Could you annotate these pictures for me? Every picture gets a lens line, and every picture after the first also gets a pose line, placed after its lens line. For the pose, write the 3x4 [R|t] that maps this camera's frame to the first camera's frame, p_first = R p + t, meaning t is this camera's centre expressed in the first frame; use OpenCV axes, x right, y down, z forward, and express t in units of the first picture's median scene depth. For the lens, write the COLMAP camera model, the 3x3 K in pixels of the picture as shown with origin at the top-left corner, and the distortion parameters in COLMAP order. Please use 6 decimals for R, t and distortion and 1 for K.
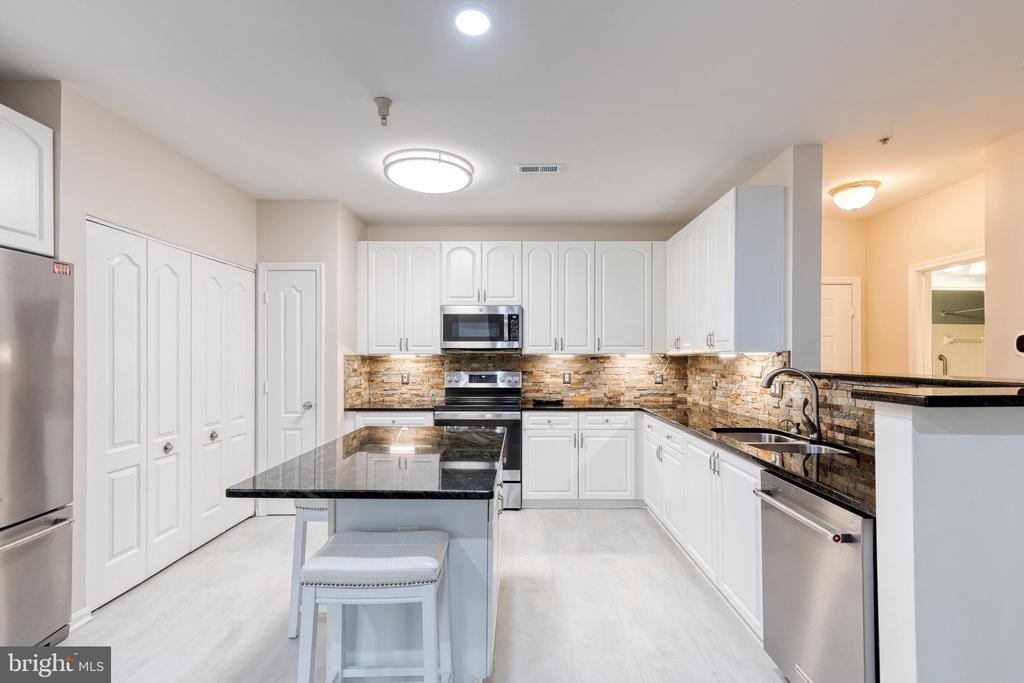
lens RADIAL K [[464.6, 0, 520.3], [0, 464.6, 355.4], [0, 0, 1]] dist [0.009264, -0.000608]
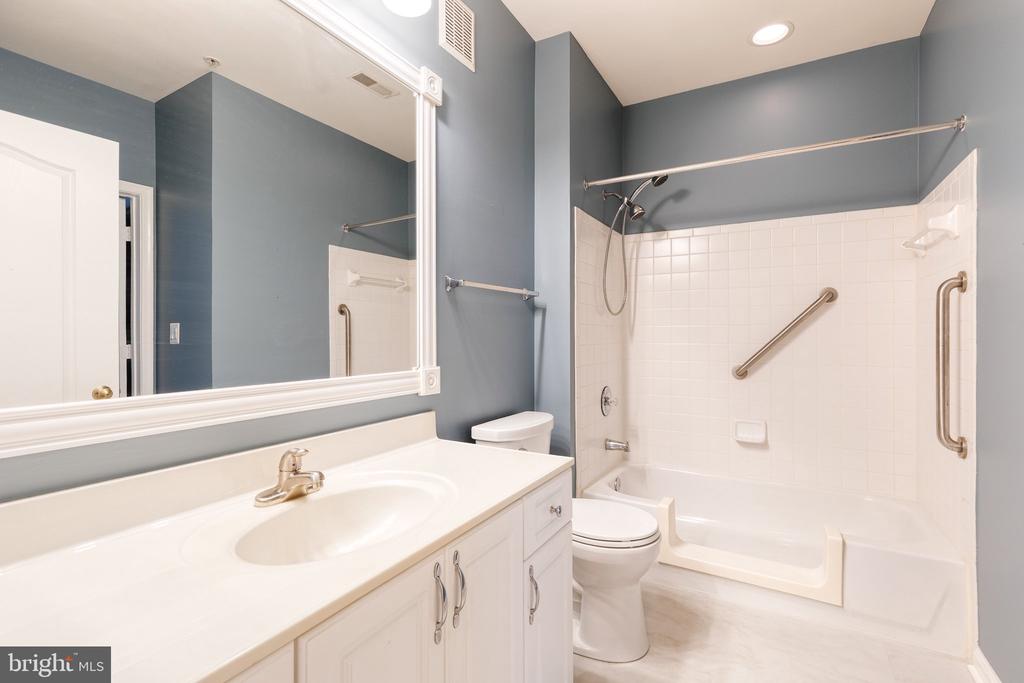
lens RADIAL K [[468.7, 0, 523.9], [0, 468.7, 356.6], [0, 0, 1]] dist [0.008094, -0.000356]
pose [[0.483339, -0.040554, 0.874493, 0.763020], [-0.004123, 0.998810, 0.048598, 0.044302], [-0.875424, -0.027095, 0.482597, 0.807157]]
